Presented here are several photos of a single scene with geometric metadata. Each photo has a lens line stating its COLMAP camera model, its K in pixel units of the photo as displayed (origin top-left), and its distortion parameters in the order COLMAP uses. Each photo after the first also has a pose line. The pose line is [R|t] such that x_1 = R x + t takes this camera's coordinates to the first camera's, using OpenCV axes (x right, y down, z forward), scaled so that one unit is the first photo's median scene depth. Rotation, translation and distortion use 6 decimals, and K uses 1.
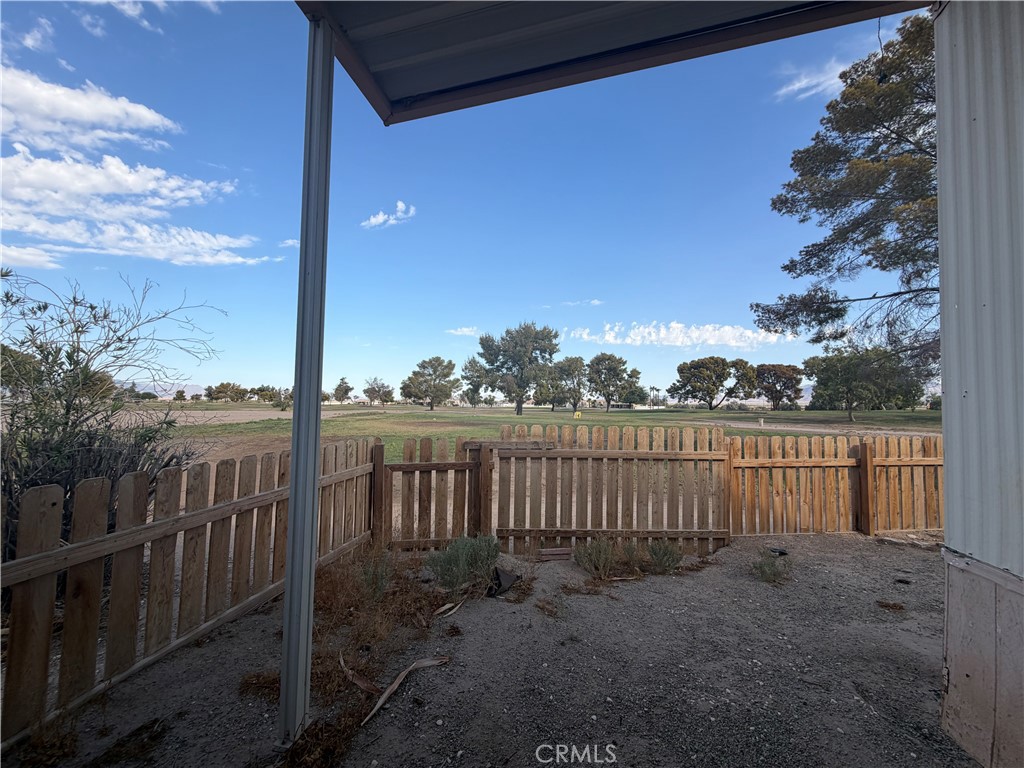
lens RADIAL K [[401.8, 0, 515.9], [0, 401.8, 384.2], [0, 0, 1]] dist [0.002626, -0.000133]
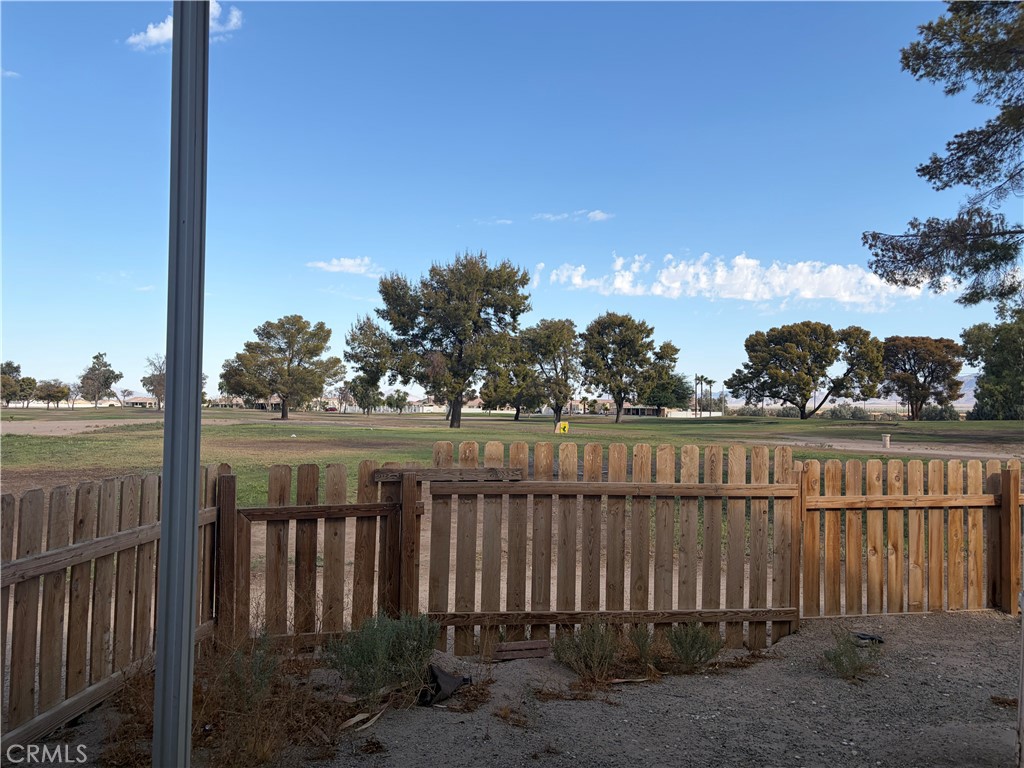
lens RADIAL K [[761.7, 0, 522.5], [0, 761.7, 391.3], [0, 0, 1]] dist [0.059084, -0.059841]
pose [[0.995131, 0.004360, 0.098463, -0.000868], [-0.007157, 0.999580, 0.028070, -0.000344], [-0.098300, -0.028638, 0.994745, -0.006711]]
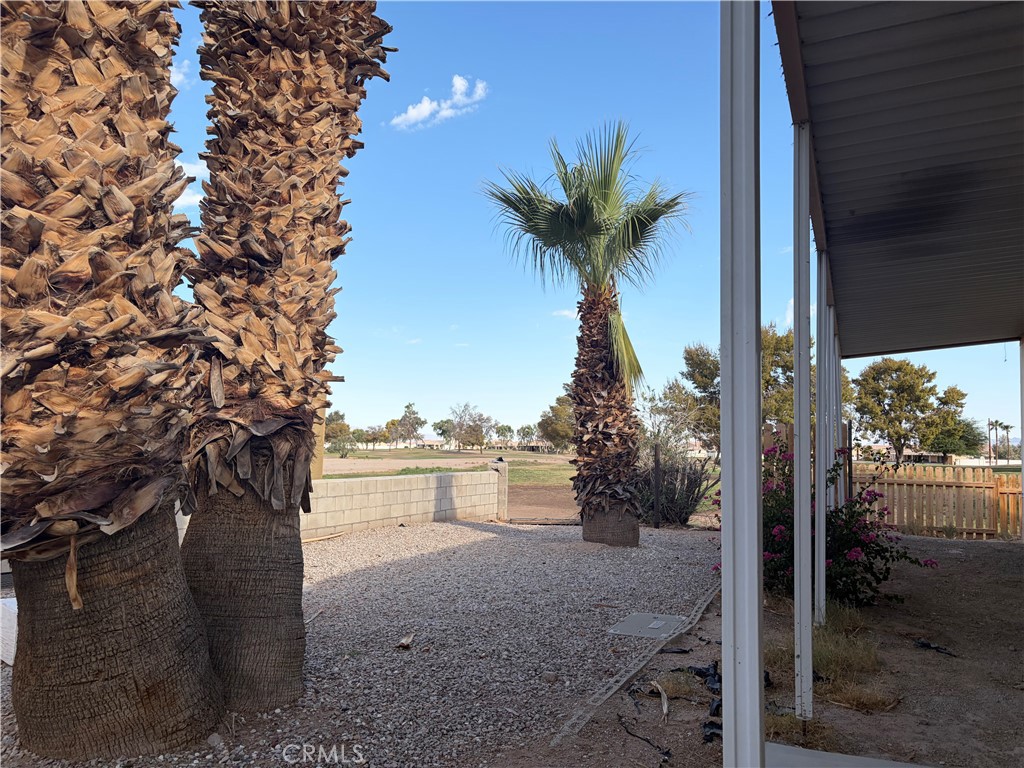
lens RADIAL K [[761.7, 0, 522.5], [0, 761.7, 391.3], [0, 0, 1]] dist [0.059084, -0.059841]
pose [[0.974733, -0.006406, -0.223283, -0.027387], [0.000168, 0.999609, -0.027945, -0.005121], [0.223374, 0.027202, 0.974353, -0.105487]]
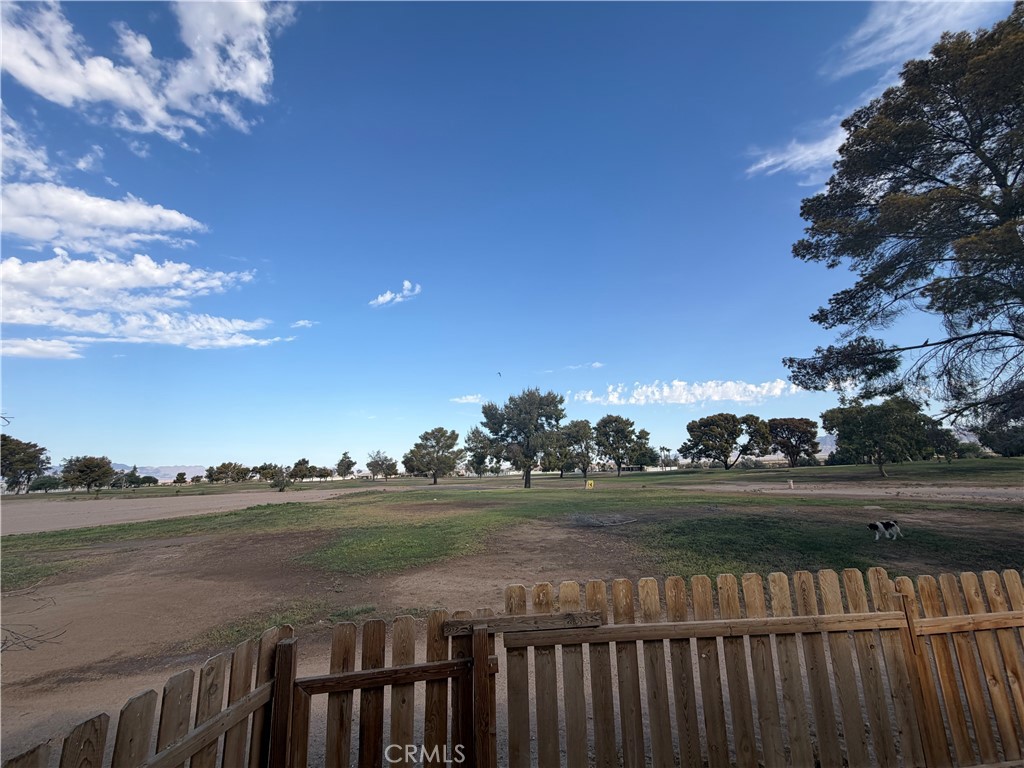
lens RADIAL K [[400.3, 0, 514.5], [0, 400.3, 385.9], [0, 0, 1]] dist [0.002029, 0.000209]
pose [[0.998836, -0.046725, -0.011951, 0.000170], [0.044267, 0.986544, -0.157390, -0.003882], [0.019144, 0.156678, 0.987464, 0.017674]]
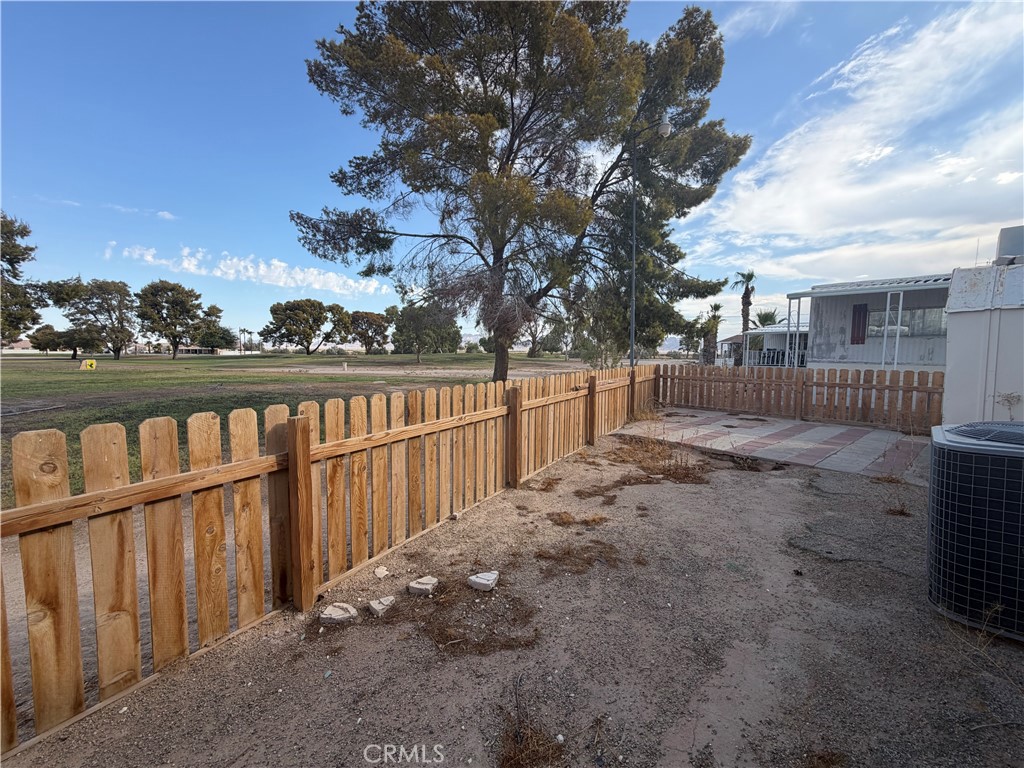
lens RADIAL K [[403.7, 0, 495.5], [0, 403.7, 382.0], [0, 0, 1]] dist [0.000767, -0.000039]
pose [[0.646533, -0.062180, 0.760348, 0.033359], [-0.037706, 0.992850, 0.113256, 0.002204], [-0.761954, -0.101894, 0.639565, 0.026993]]
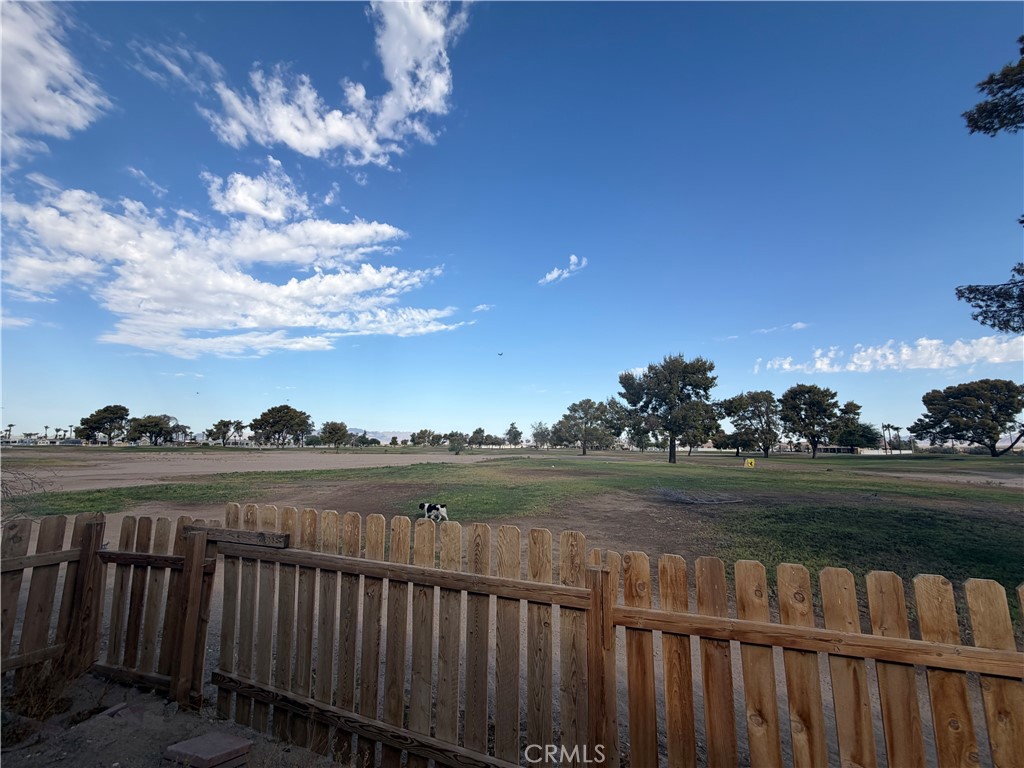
lens RADIAL K [[404.1, 0, 522.2], [0, 404.1, 384.5], [0, 0, 1]] dist [0.000505, -0.000020]
pose [[0.913768, -0.063508, -0.401242, 0.030220], [0.021379, 0.993854, -0.108618, -0.000360], [0.405674, 0.090674, 0.909509, 0.025776]]
